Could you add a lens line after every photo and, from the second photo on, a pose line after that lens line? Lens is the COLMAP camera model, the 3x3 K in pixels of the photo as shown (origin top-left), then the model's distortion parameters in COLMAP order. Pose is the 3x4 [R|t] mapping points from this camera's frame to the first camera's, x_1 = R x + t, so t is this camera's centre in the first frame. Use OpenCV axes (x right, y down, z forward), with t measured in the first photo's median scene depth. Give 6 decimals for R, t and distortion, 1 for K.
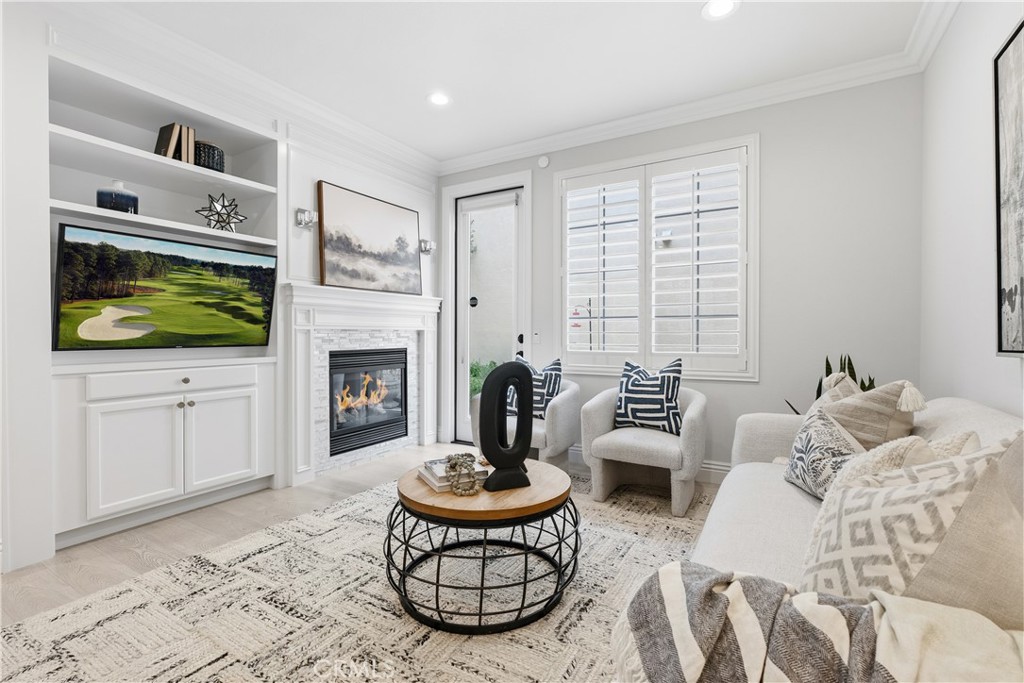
lens RADIAL K [[461.1, 0, 516.5], [0, 461.1, 338.5], [0, 0, 1]] dist [-0.006926, 0.000860]
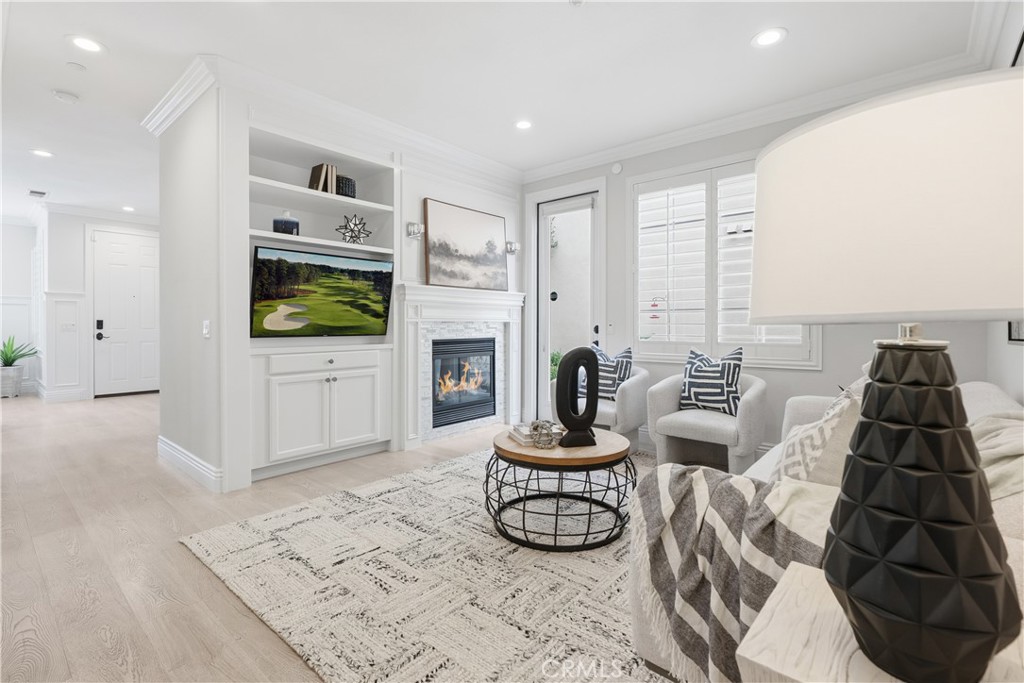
lens RADIAL K [[471.8, 0, 516.7], [0, 471.8, 329.6], [0, 0, 1]] dist [-0.012668, 0.000098]
pose [[0.984680, 0.000383, -0.174371, 0.026487], [-0.000503, 1.000000, -0.000644, 0.002121], [0.174371, 0.000721, 0.984680, -0.201136]]
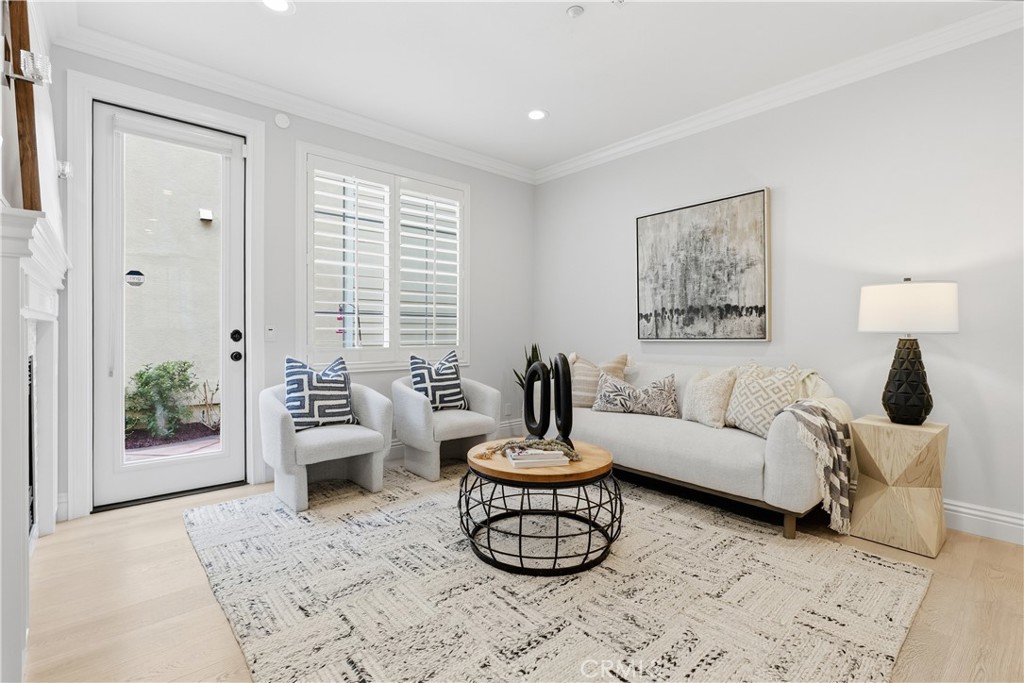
lens RADIAL K [[472.6, 0, 513.9], [0, 472.6, 337.5], [0, 0, 1]] dist [-0.010695, 0.000873]
pose [[0.303554, -0.011418, 0.952746, -0.852742], [0.003291, 0.999935, 0.010935, -0.005127], [-0.952808, -0.000184, 0.303572, 0.477921]]
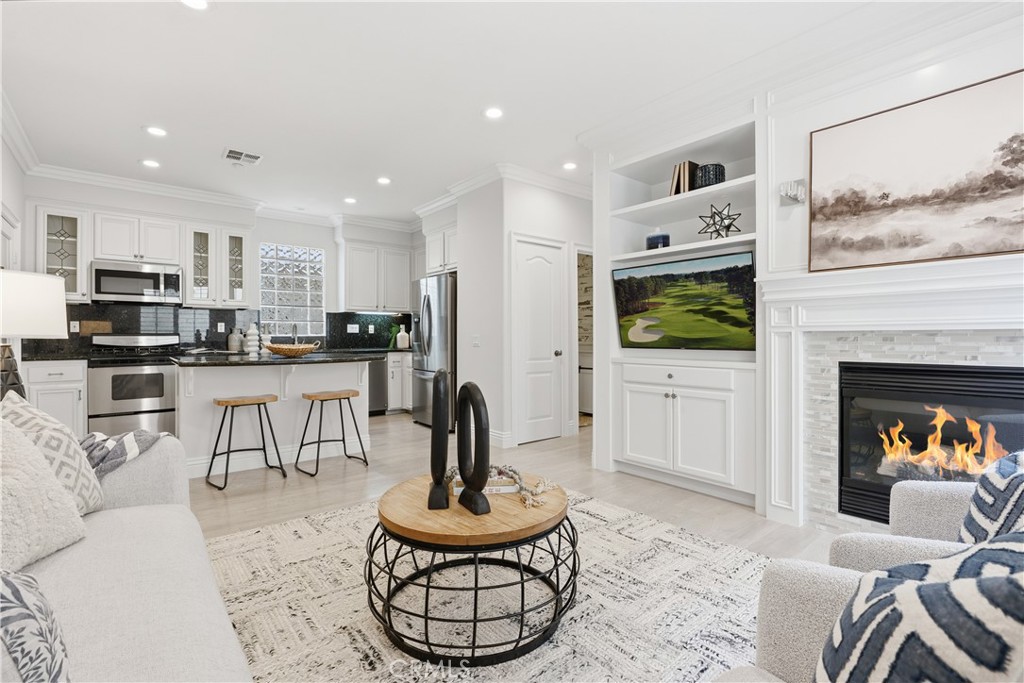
lens RADIAL K [[469.8, 0, 513.7], [0, 469.8, 336.4], [0, 0, 1]] dist [-0.001030, 0.000443]
pose [[-0.340200, -0.002693, -0.940349, 0.541280], [-0.009219, 0.999957, 0.000472, -0.009286], [0.940308, 0.008830, -0.340210, 0.956132]]
